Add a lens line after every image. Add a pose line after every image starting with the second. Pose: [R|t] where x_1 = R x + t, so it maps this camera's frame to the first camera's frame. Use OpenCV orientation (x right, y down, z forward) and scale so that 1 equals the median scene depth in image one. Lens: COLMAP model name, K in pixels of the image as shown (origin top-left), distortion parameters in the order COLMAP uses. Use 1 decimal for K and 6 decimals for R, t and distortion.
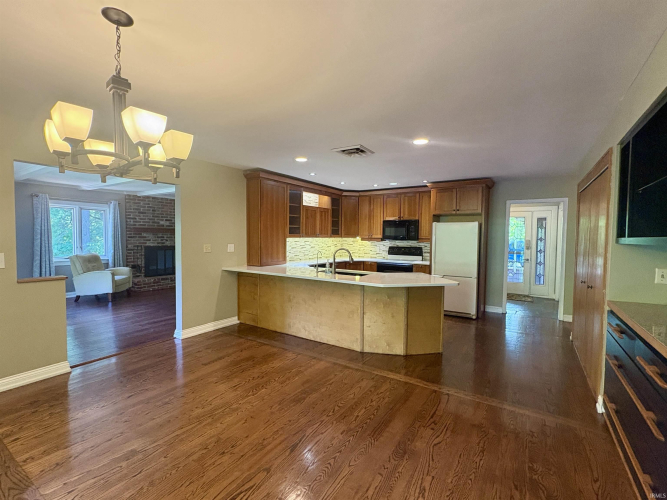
lens RADIAL K [[311.1, 0, 332.3], [0, 311.1, 248.2], [0, 0, 1]] dist [-0.003982, 0.001660]
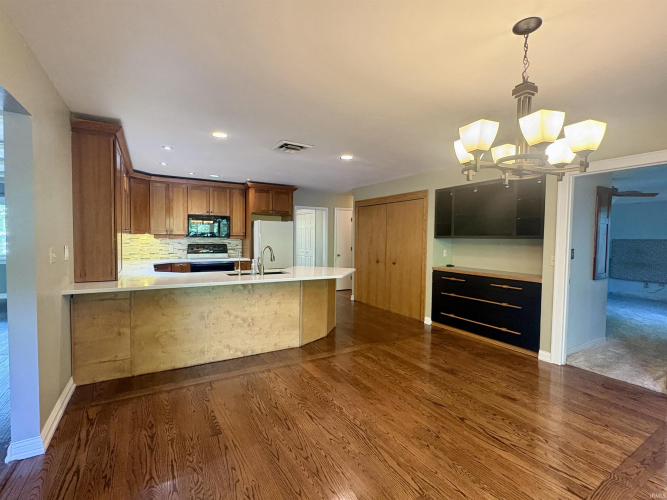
lens RADIAL K [[311.1, 0, 333.9], [0, 311.1, 250.3], [0, 0, 1]] dist [-0.003982, 0.001660]
pose [[0.443388, -0.042656, 0.895314, -0.500076], [0.025569, 0.999062, 0.034936, -0.010203], [-0.895965, 0.007402, 0.444063, 0.291007]]
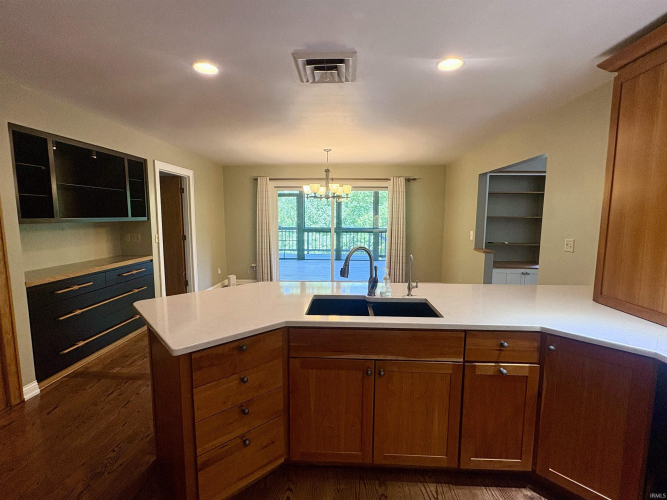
lens RADIAL K [[311.1, 0, 332.7], [0, 311.1, 250.9], [0, 0, 1]] dist [-0.003982, 0.001660]
pose [[-0.867890, 0.040965, -0.495065, 0.223635], [-0.033343, 0.989542, 0.140335, -0.043526], [0.495637, 0.138302, -0.857448, 0.992669]]
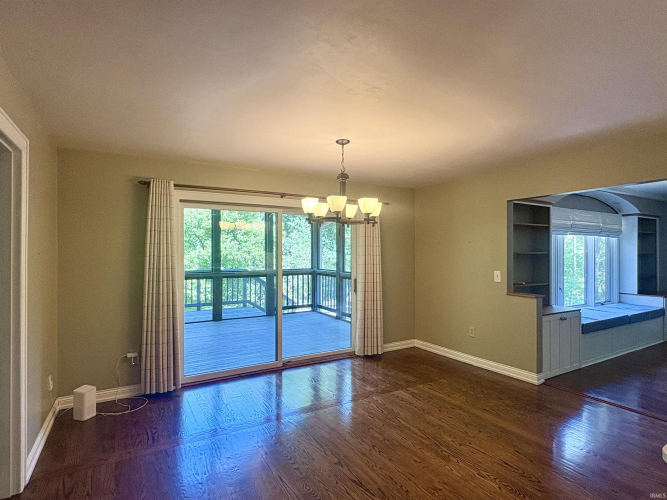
lens RADIAL K [[359.0, 0, 333.2], [0, 359.0, 249.8], [0, 0, 1]] dist [0.002557, -0.001545]
pose [[-0.455820, -0.015931, -0.889929, 0.321354], [-0.038260, 0.999266, 0.001709, -0.024736], [0.889249, 0.034827, -0.456095, 0.503682]]
